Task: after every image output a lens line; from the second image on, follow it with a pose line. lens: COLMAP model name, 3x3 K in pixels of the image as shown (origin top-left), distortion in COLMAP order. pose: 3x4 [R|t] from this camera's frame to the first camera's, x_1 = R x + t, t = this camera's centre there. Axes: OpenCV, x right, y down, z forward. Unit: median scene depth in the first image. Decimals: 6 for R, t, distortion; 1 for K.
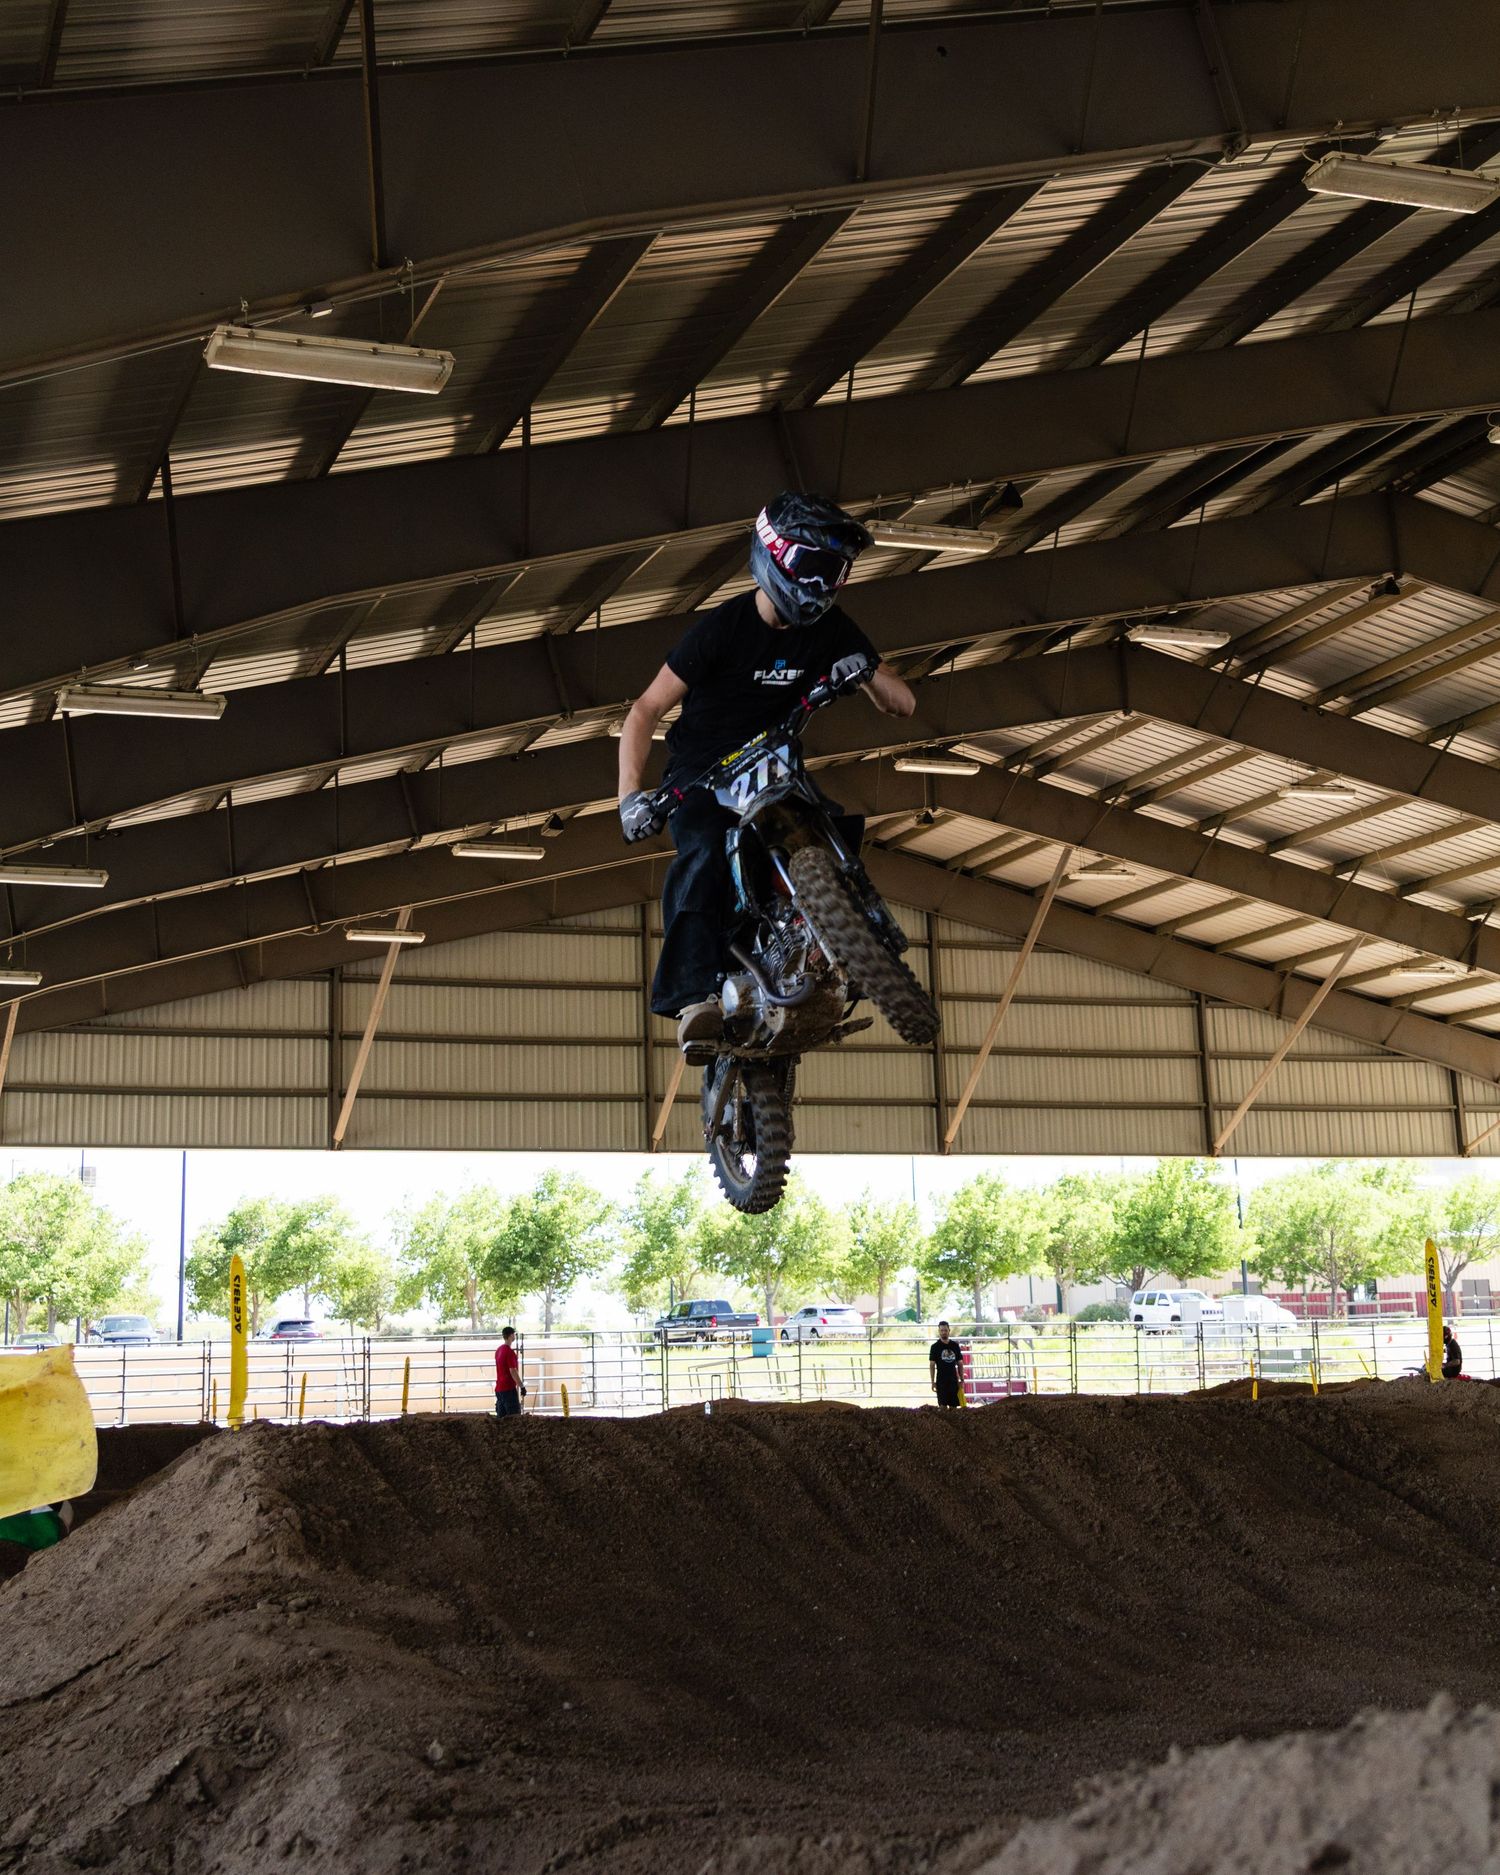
lens RADIAL K [[2569.5, 0, 674.7], [0, 2569.5, 802.1], [0, 0, 1]] dist [0.021364, 0.062986]
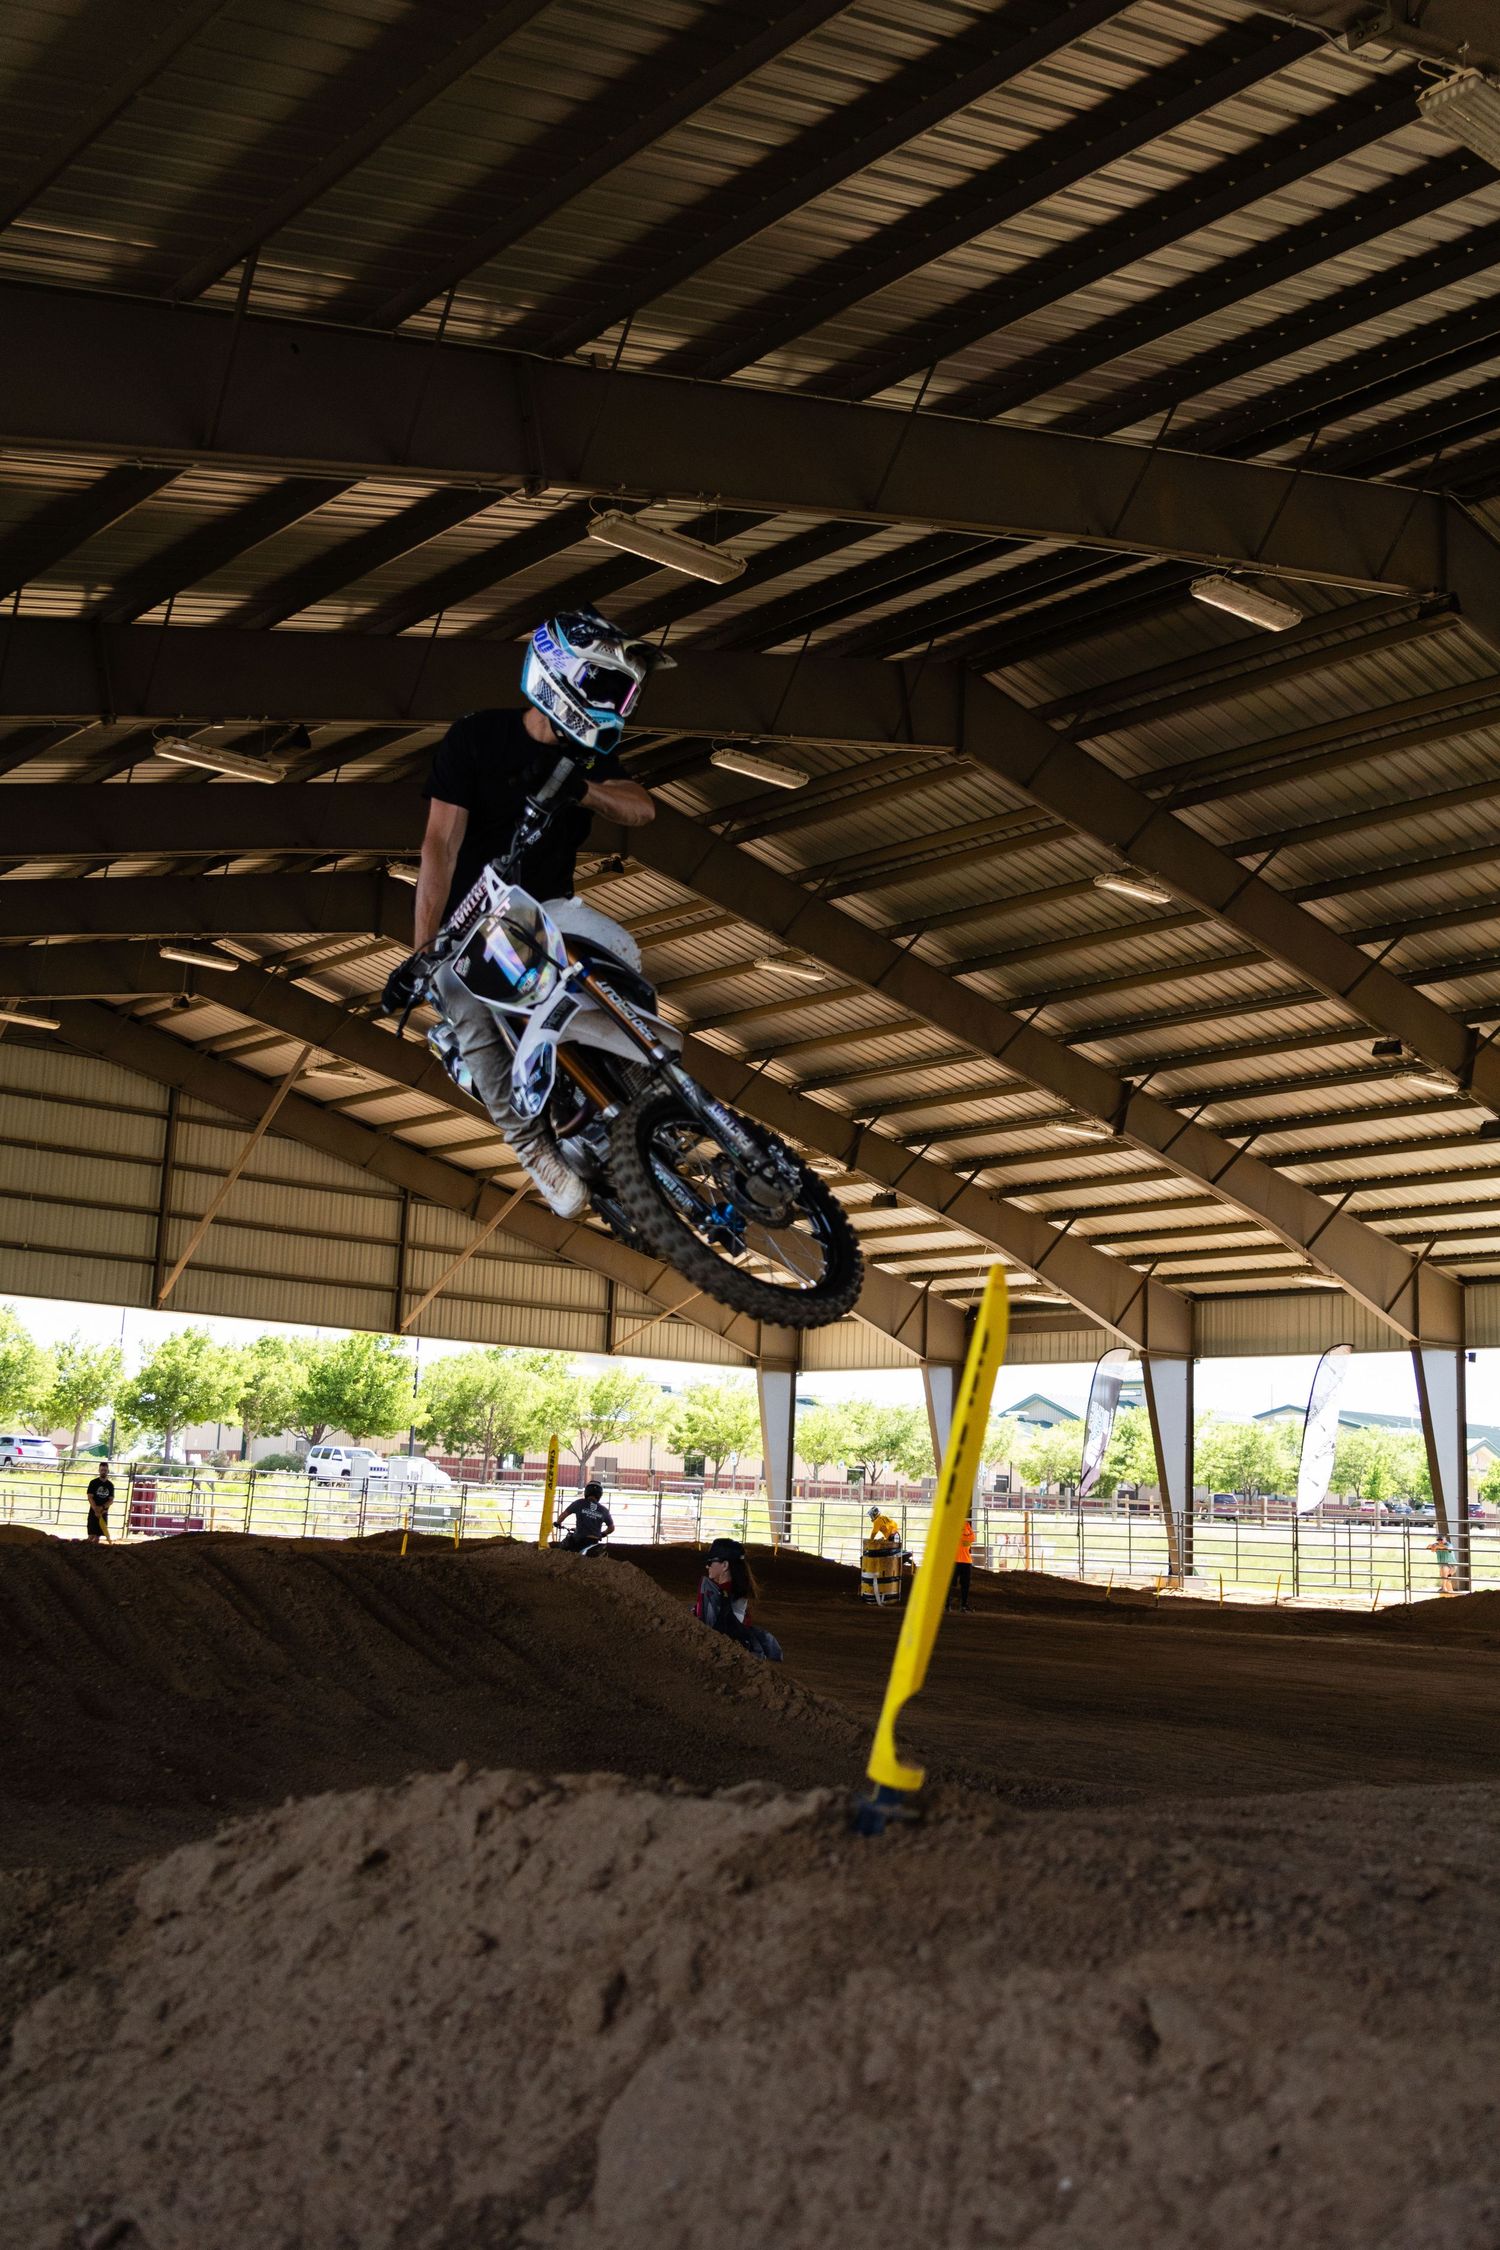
lens RADIAL K [[2346.4, 0, 759.2], [0, 2346.4, 1094.6], [0, 0, 1]] dist [-0.017137, 0.039169]
pose [[0.932935, 0.128857, 0.336198, -0.002698], [-0.141990, 0.989760, 0.014662, -0.004166], [-0.330866, -0.061416, 0.941677, -0.014972]]
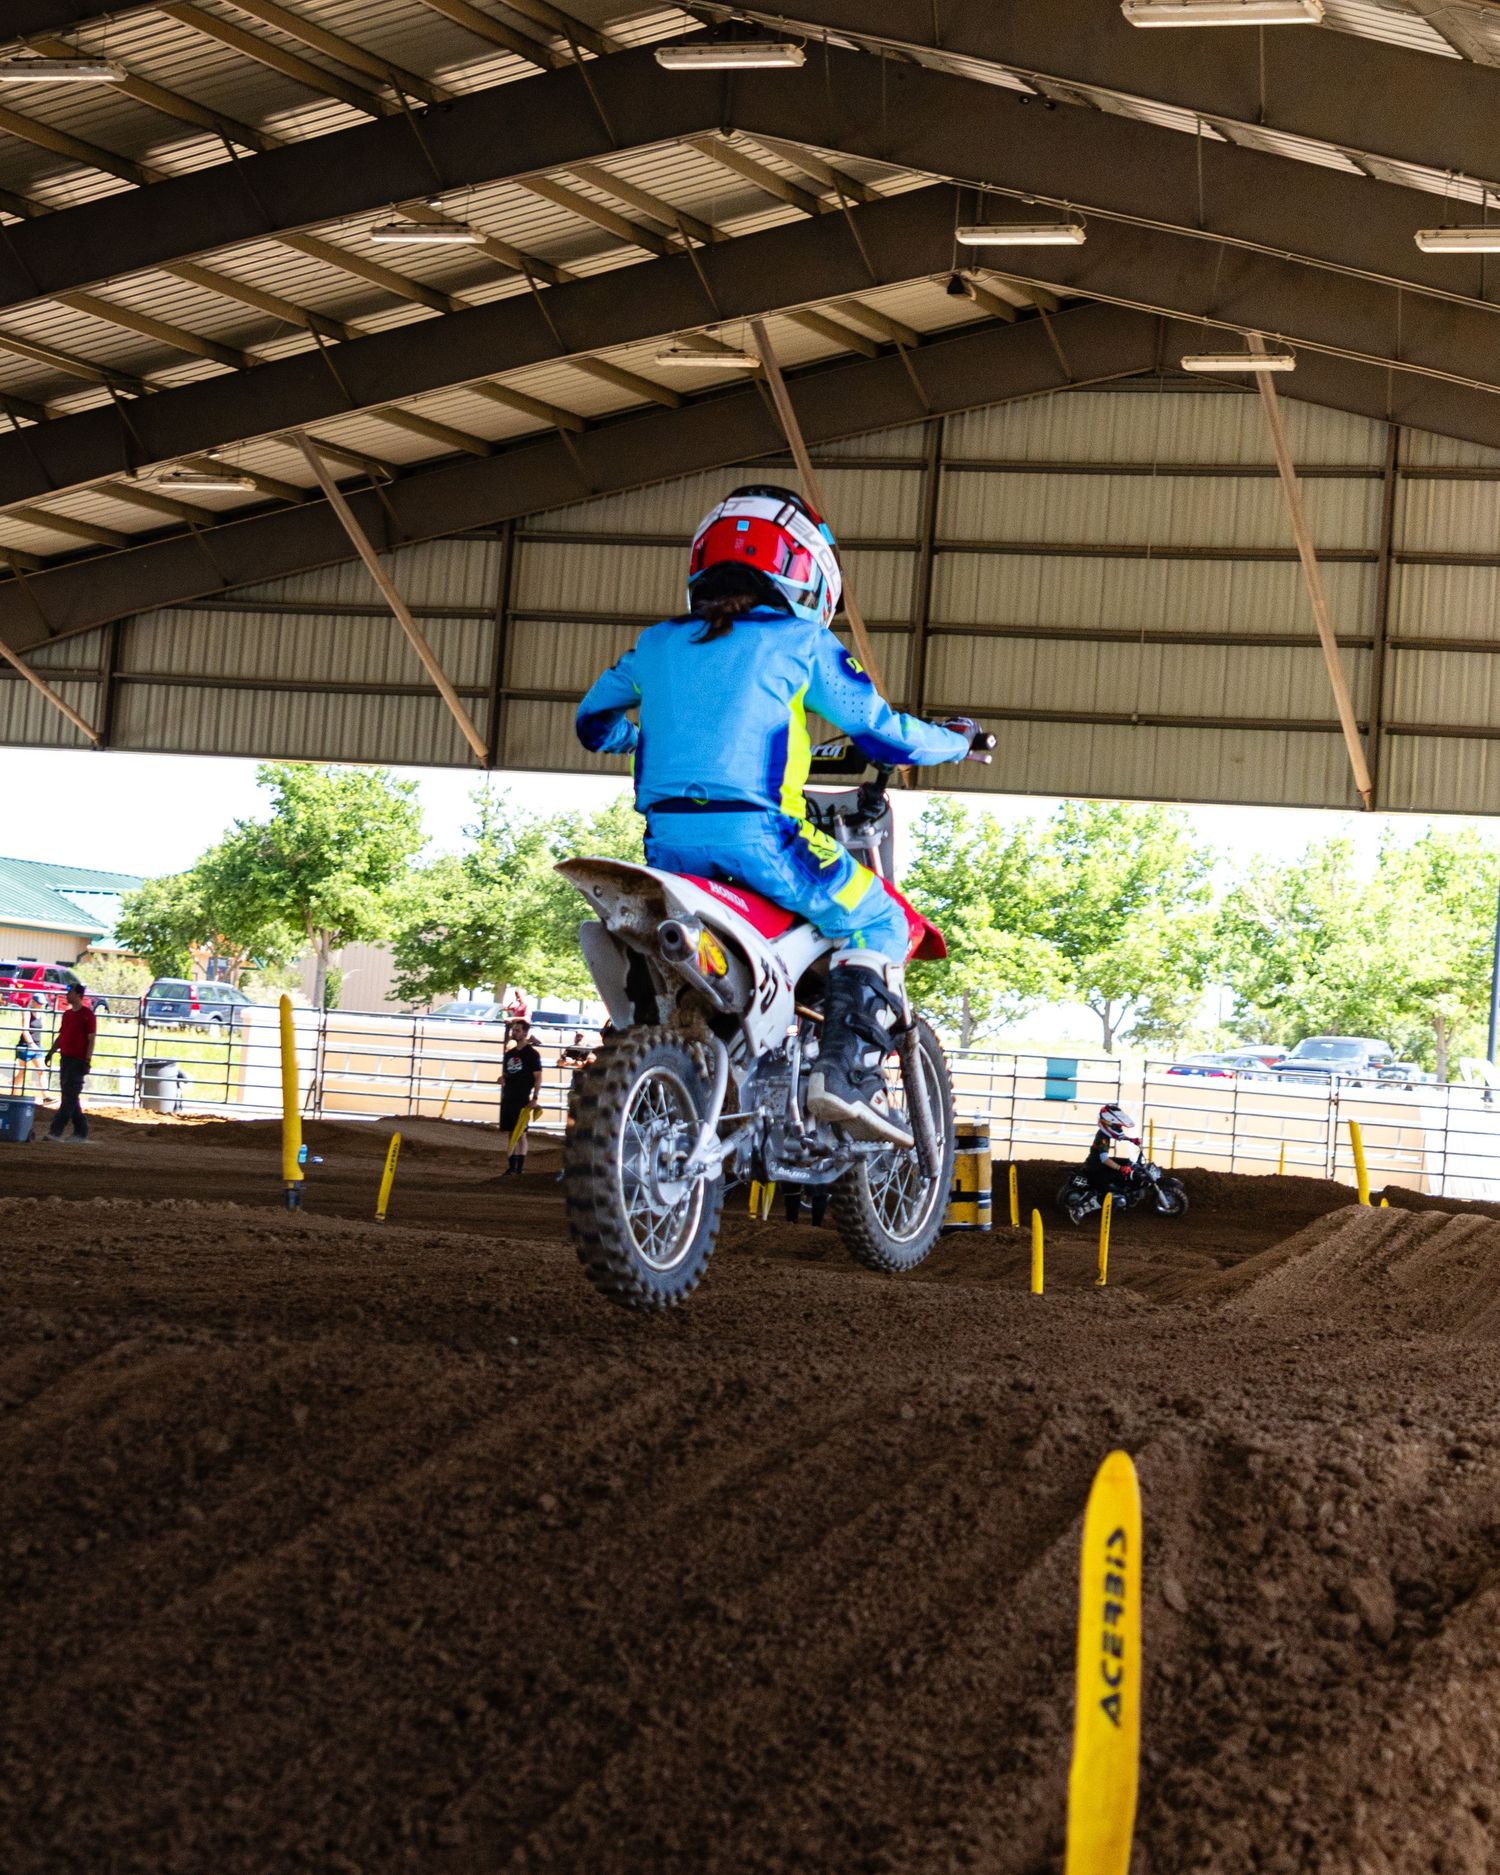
lens RADIAL K [[3697.3, 0, 750.0], [0, 3697.3, 937.5], [0, 0, 1]] dist [-0.036265, -0.105223]
pose [[0.769913, 0.055666, -0.635717, 0.616321], [0.046412, 0.988665, 0.142781, 0.036151], [0.636459, -0.139434, 0.758602, 0.244904]]
